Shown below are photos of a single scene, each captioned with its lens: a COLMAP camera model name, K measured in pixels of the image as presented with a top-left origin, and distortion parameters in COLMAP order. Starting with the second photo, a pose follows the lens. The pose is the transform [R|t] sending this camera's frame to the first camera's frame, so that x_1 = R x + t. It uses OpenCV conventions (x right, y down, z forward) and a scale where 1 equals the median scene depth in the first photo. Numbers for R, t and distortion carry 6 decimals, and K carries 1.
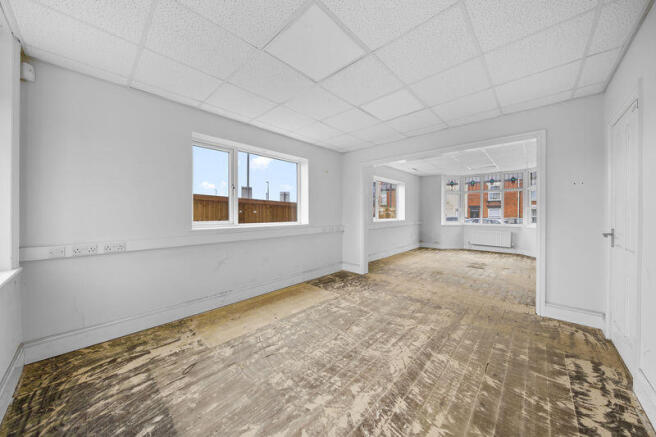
lens RADIAL K [[232.7, 0, 329.4], [0, 232.7, 213.2], [0, 0, 1]] dist [0.007505, -0.000054]
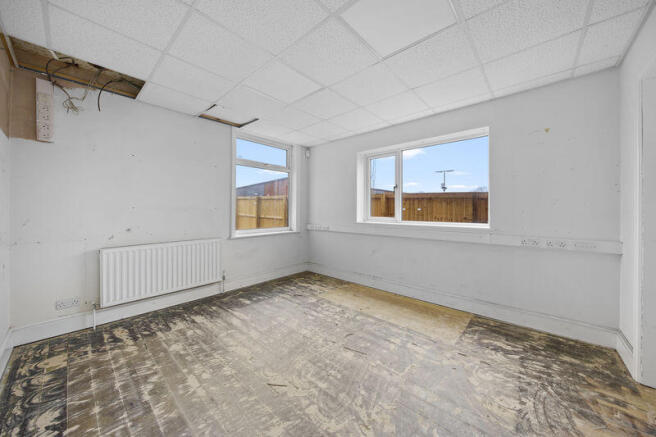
lens RADIAL K [[241.5, 0, 330.5], [0, 241.5, 210.2], [0, 0, 1]] dist [0.007384, -0.000258]
pose [[-0.019575, 0.000317, -0.999808, 0.915635], [-0.005436, 0.999985, 0.000424, -0.000982], [0.999794, 0.005443, -0.019573, 0.922354]]
